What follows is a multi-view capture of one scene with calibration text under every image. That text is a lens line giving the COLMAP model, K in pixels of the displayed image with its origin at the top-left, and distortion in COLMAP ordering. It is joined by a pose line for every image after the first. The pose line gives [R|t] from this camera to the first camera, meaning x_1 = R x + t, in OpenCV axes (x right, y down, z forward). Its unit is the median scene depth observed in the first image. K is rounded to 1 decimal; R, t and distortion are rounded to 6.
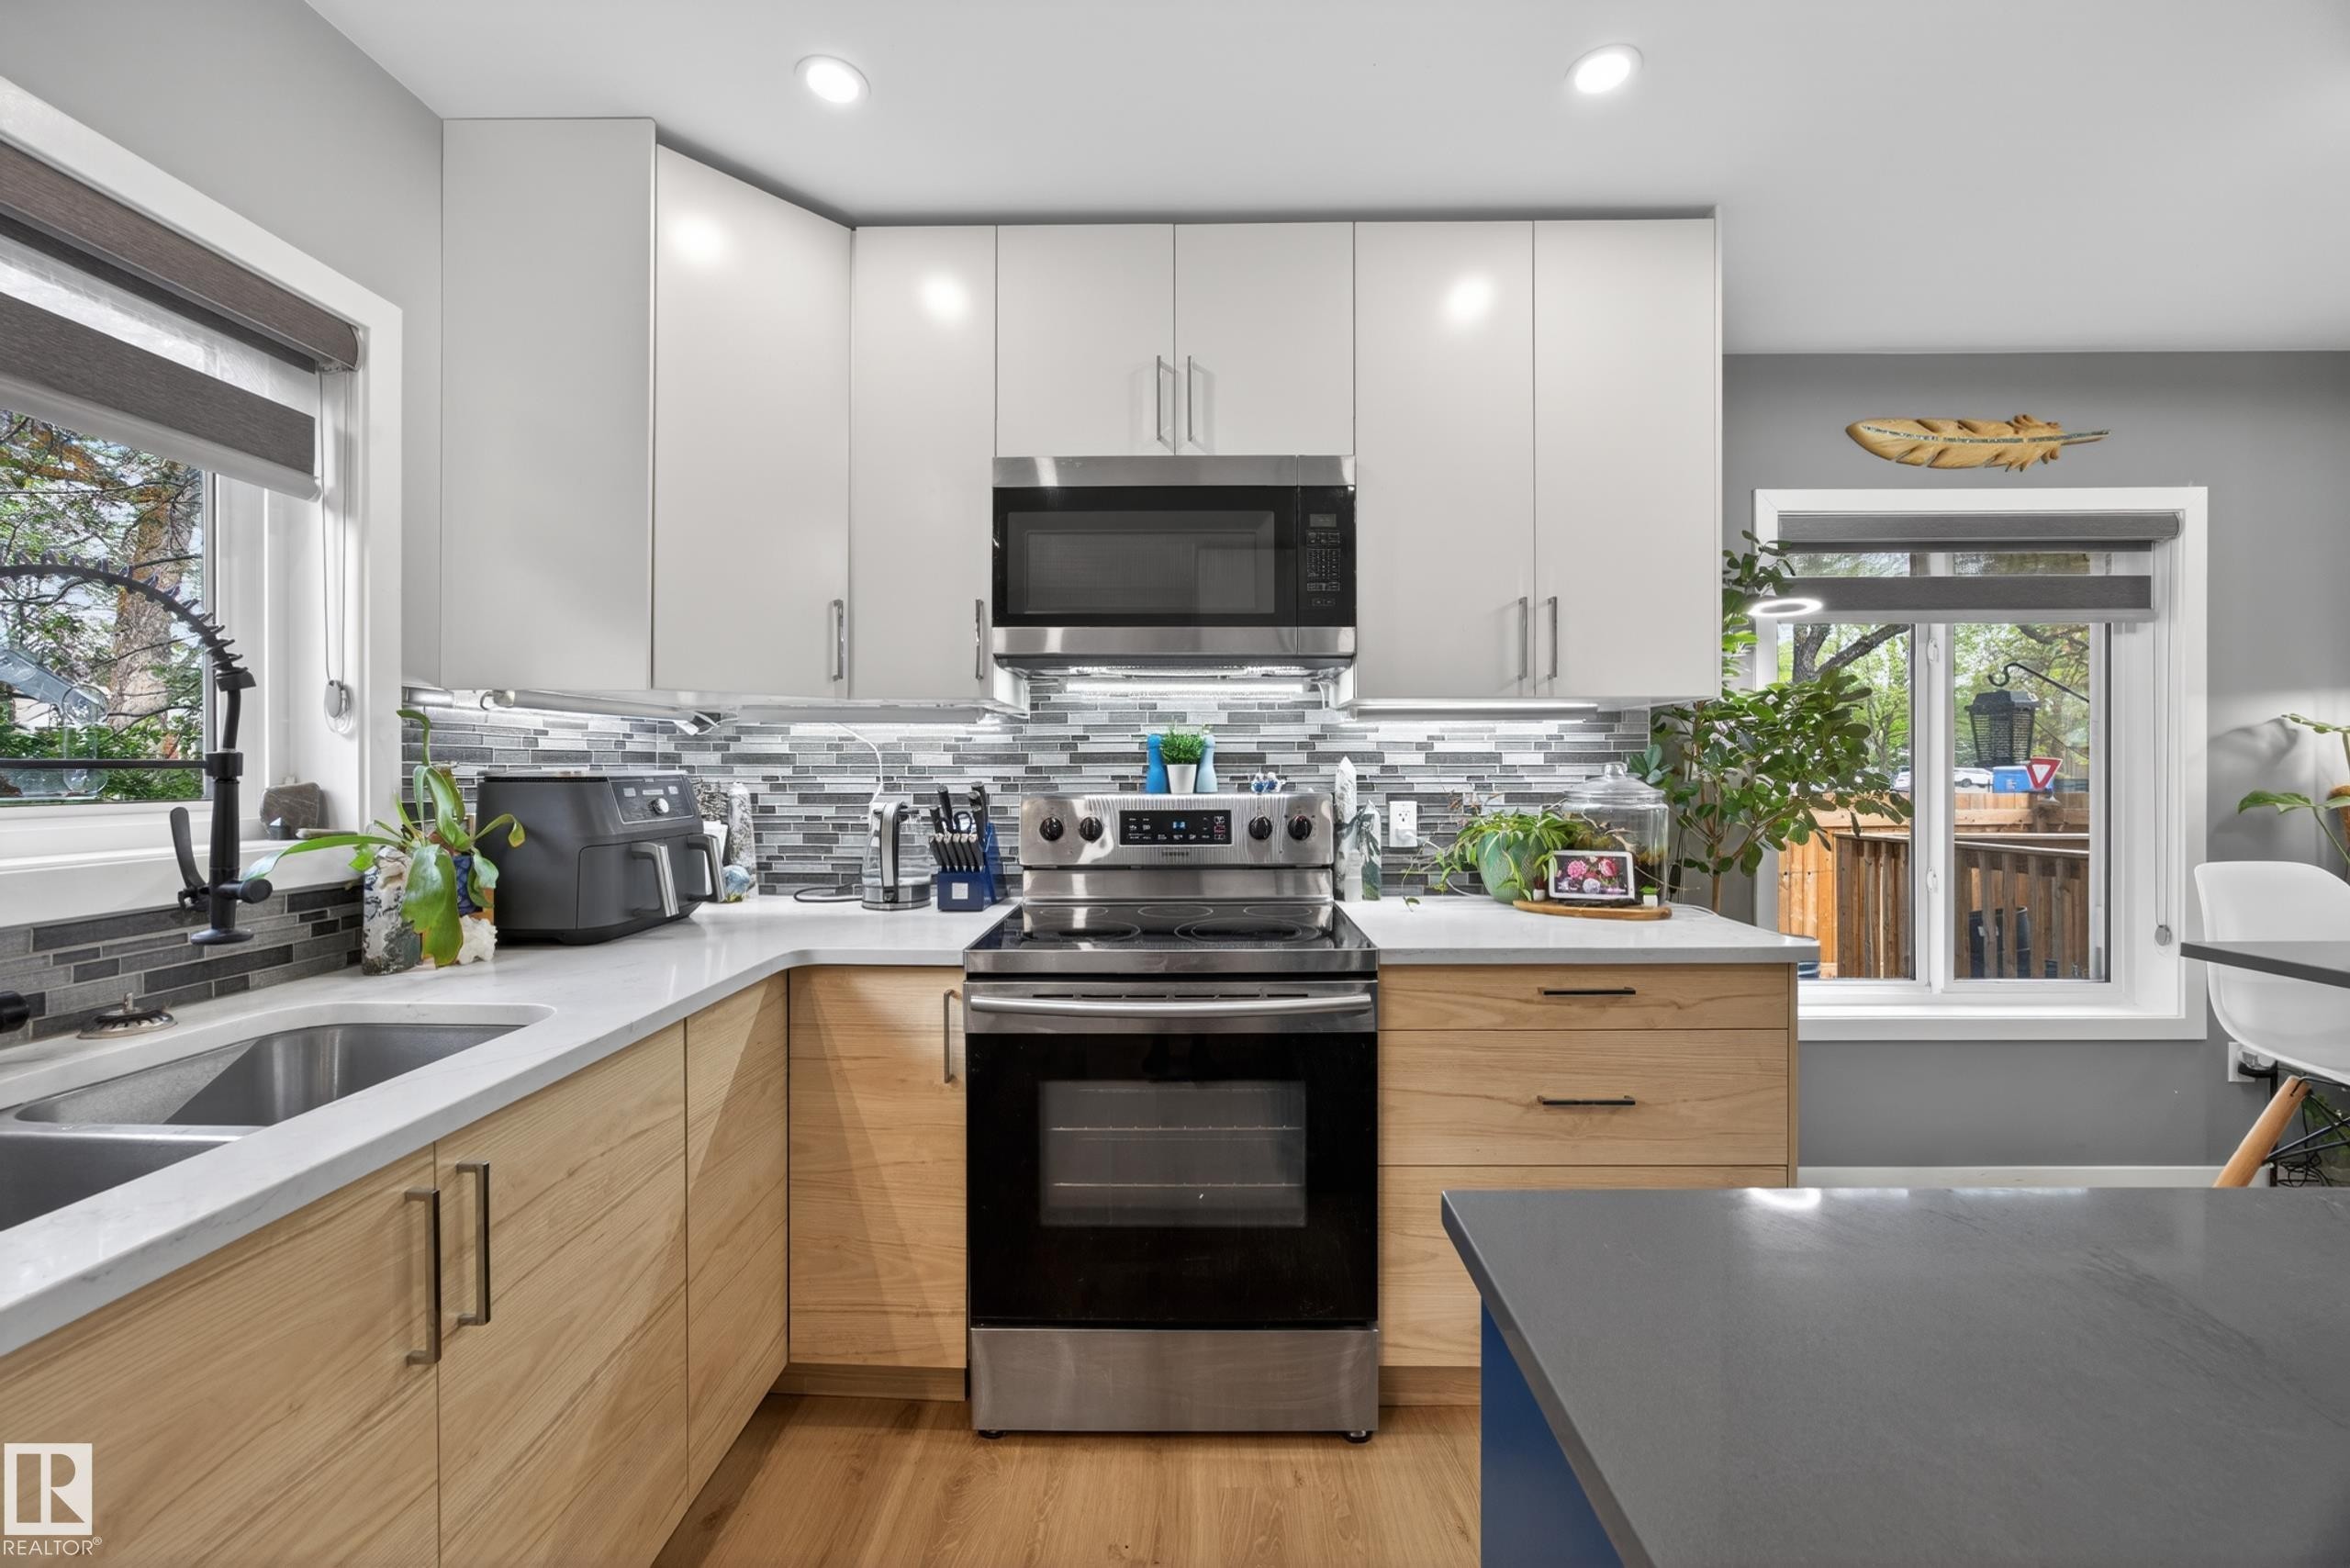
lens RADIAL K [[913.1, 0, 1168.6], [0, 913.1, 775.2], [0, 0, 1]] dist [-0.015496, 0.002626]
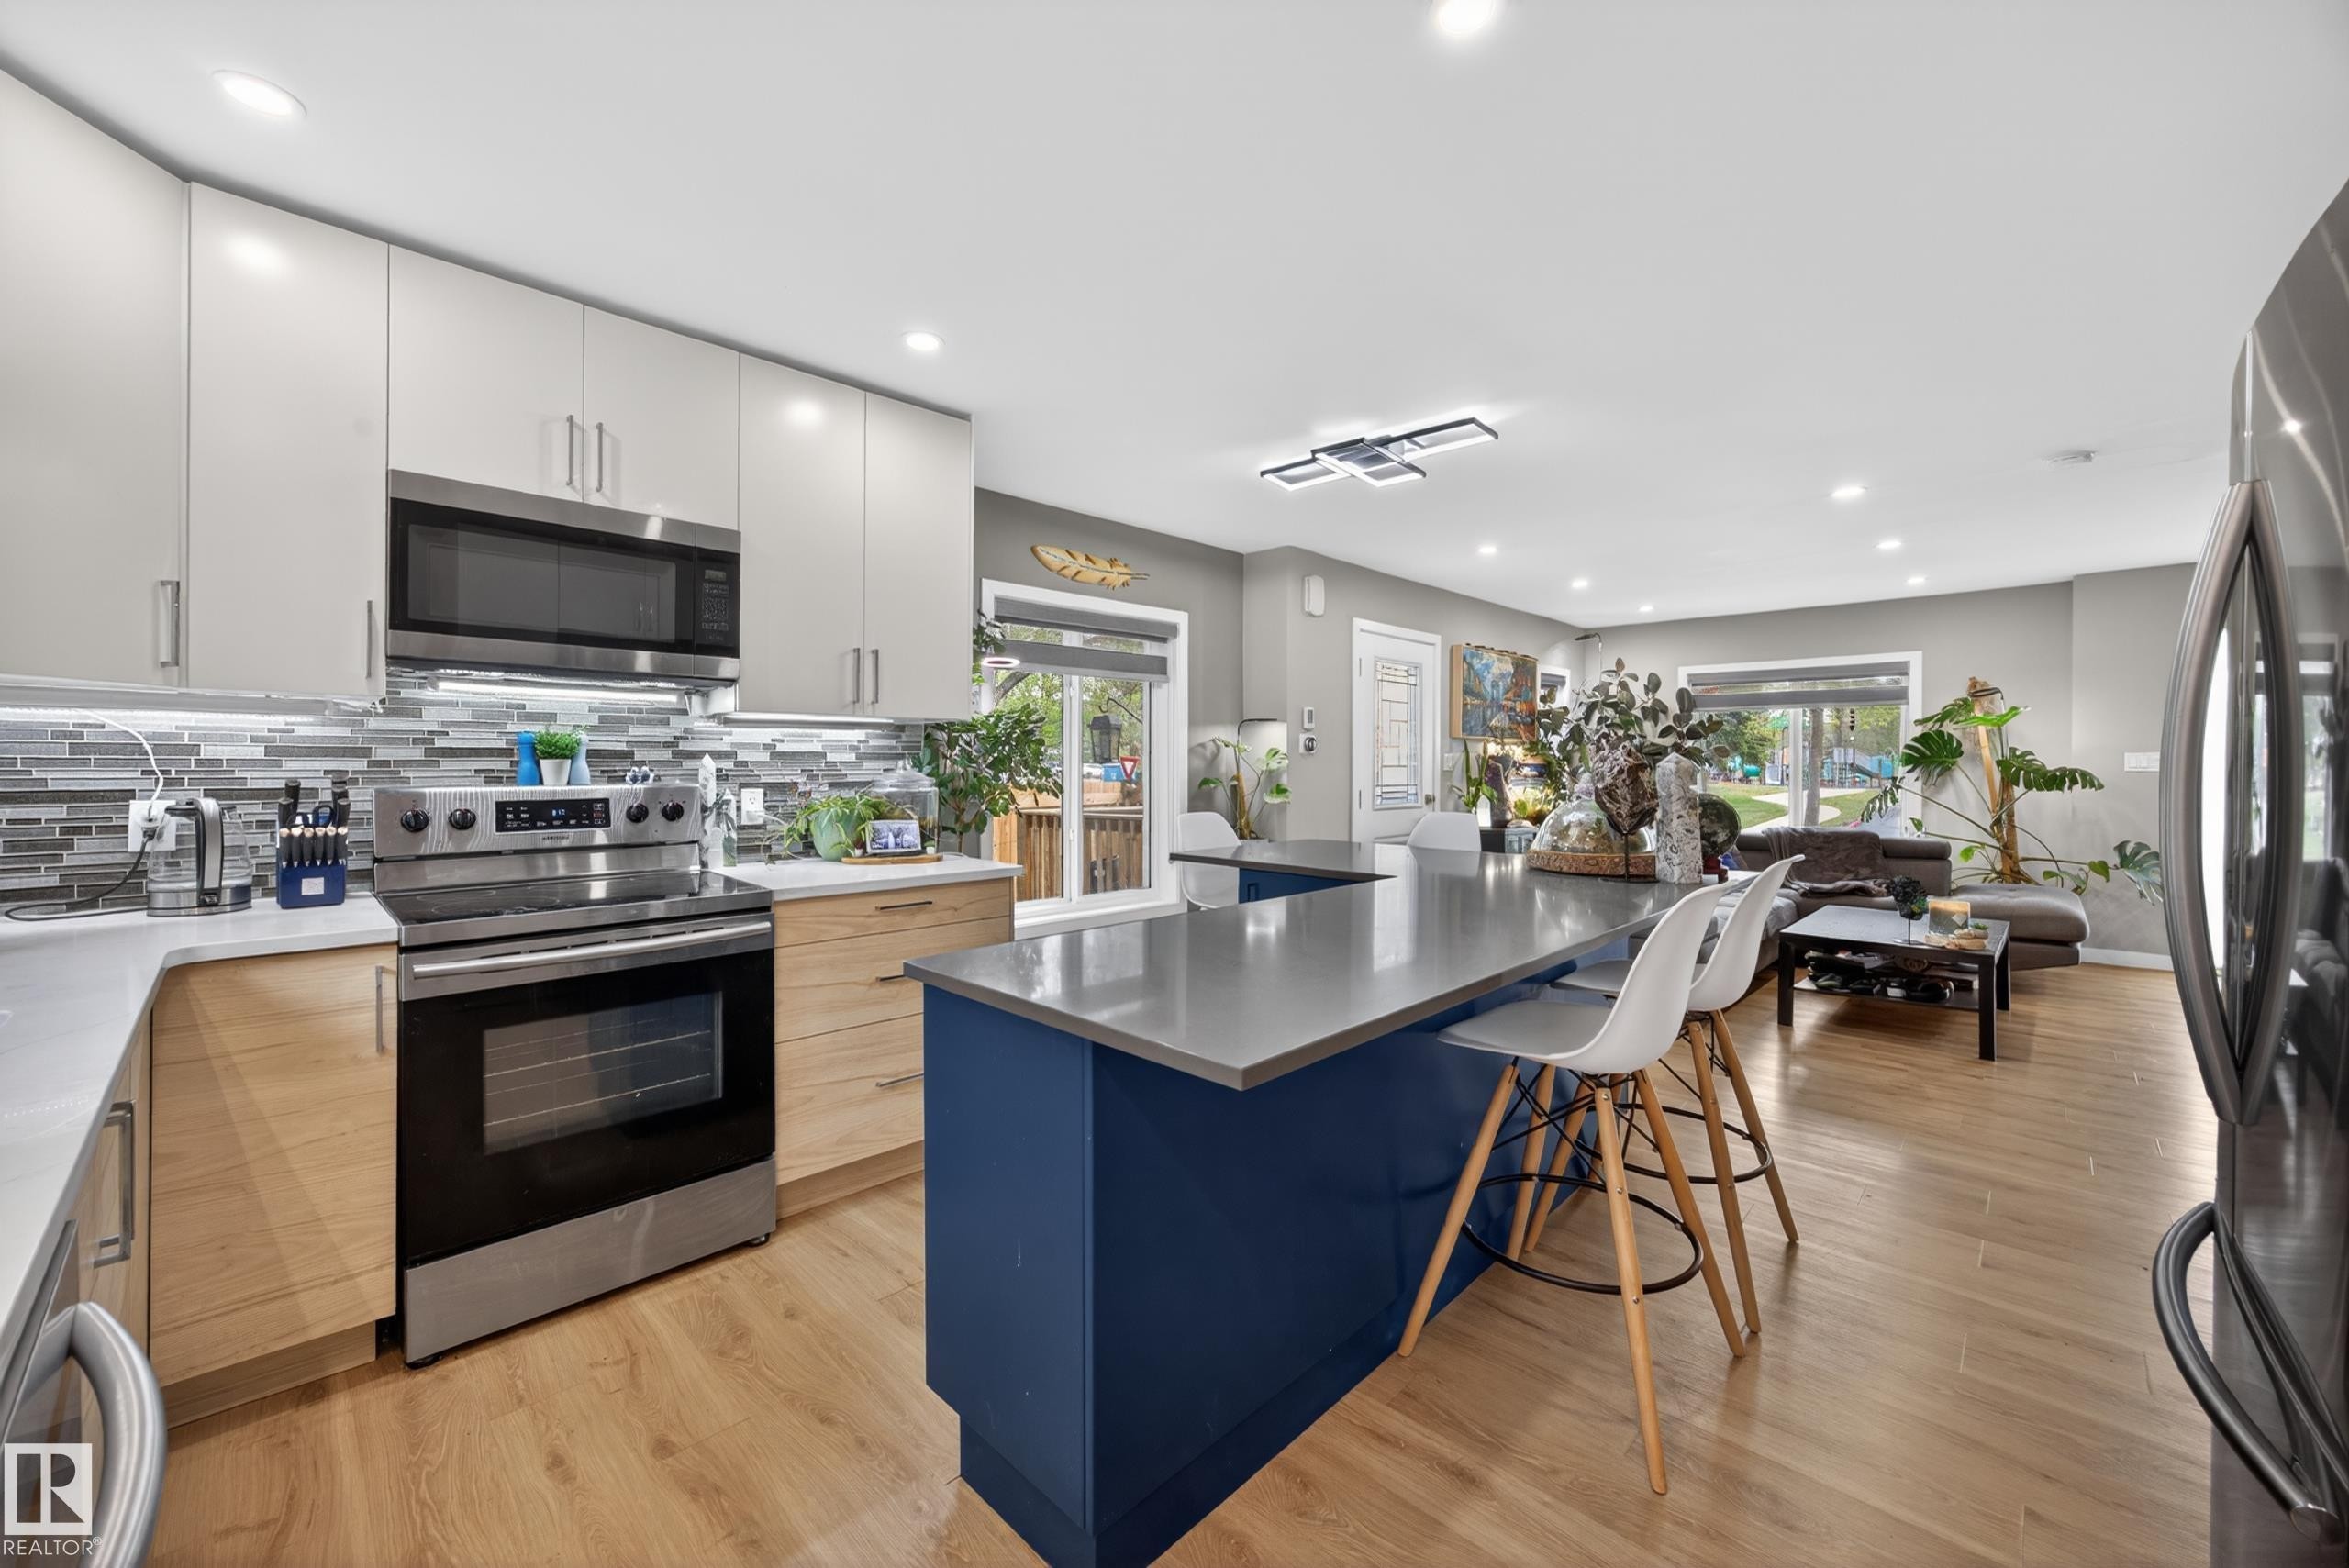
lens RADIAL K [[912.7, 0, 1158.7], [0, 912.7, 766.1], [0, 0, 1]] dist [-0.015496, 0.002626]
pose [[0.697113, 0.001694, 0.716959, -0.281331], [0.000878, 0.999994, -0.003216, 0.001016], [-0.716960, 0.002872, 0.697108, -0.322455]]
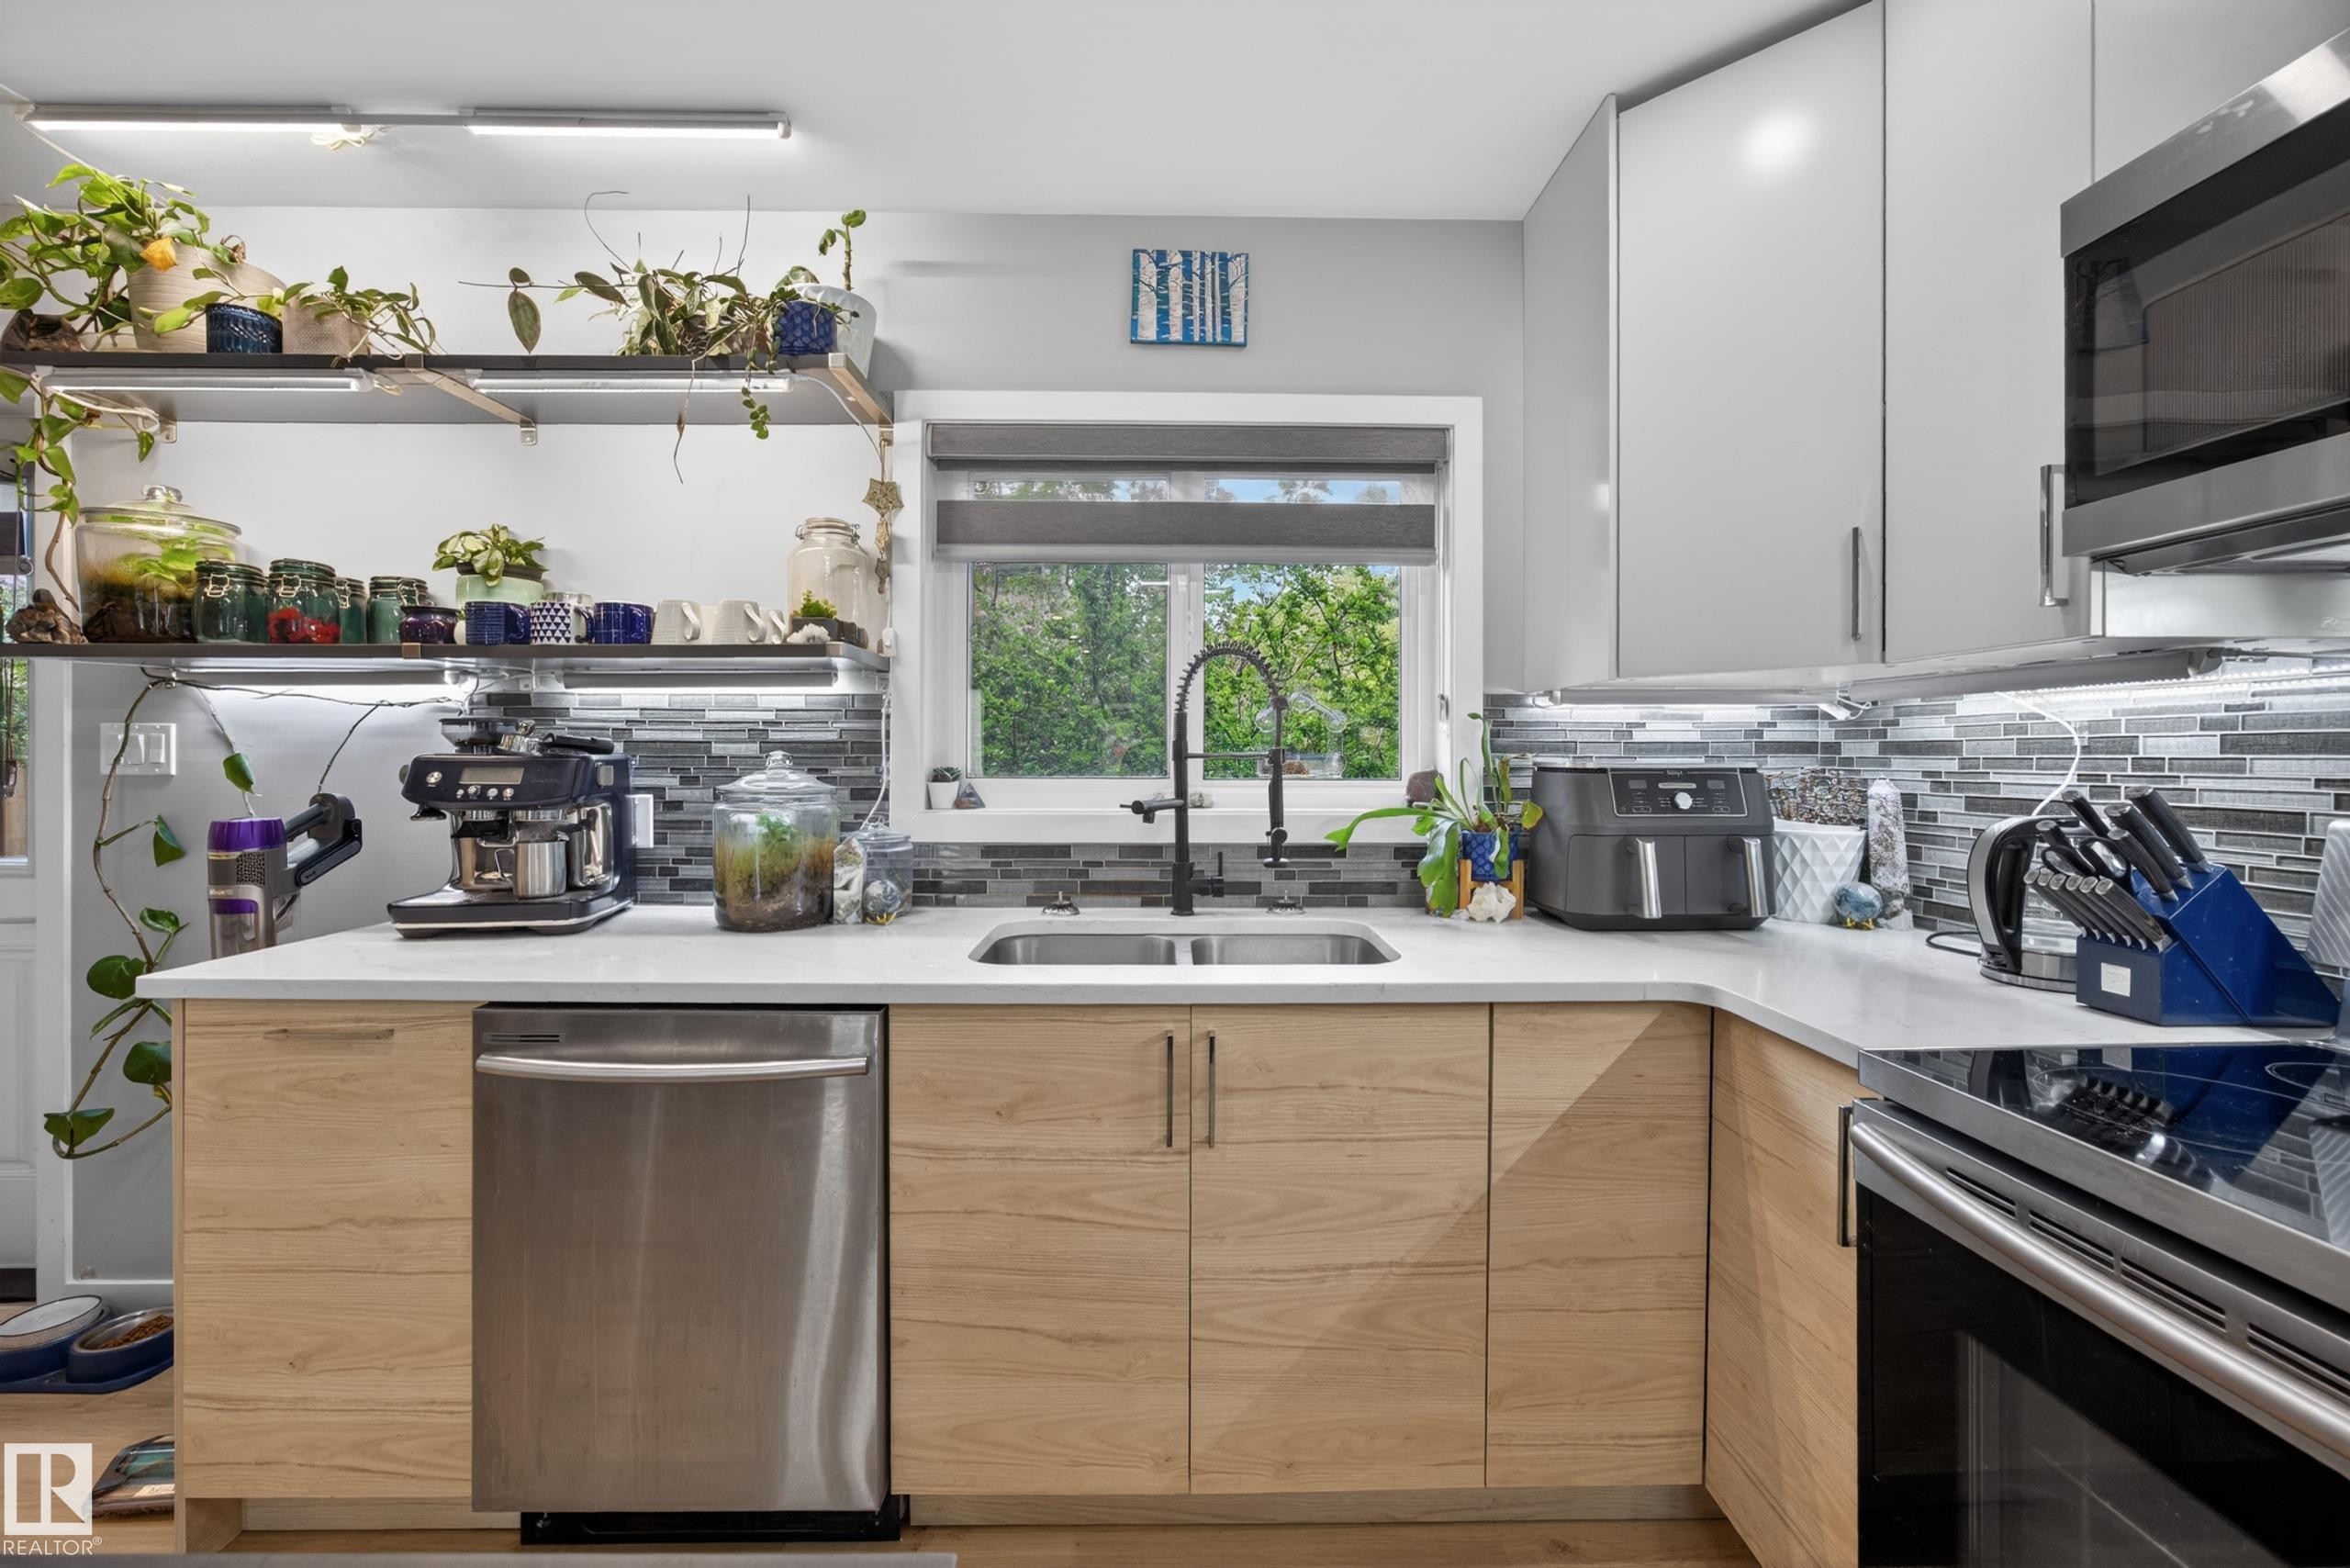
lens RADIAL K [[913.1, 0, 1178.5], [0, 913.1, 756.1], [0, 0, 1]] dist [-0.015496, 0.002626]
pose [[0.031567, -0.002859, -0.999498, 0.301888], [-0.011300, 0.999931, -0.003217, -0.002236], [0.999438, 0.011396, 0.031532, 0.395755]]
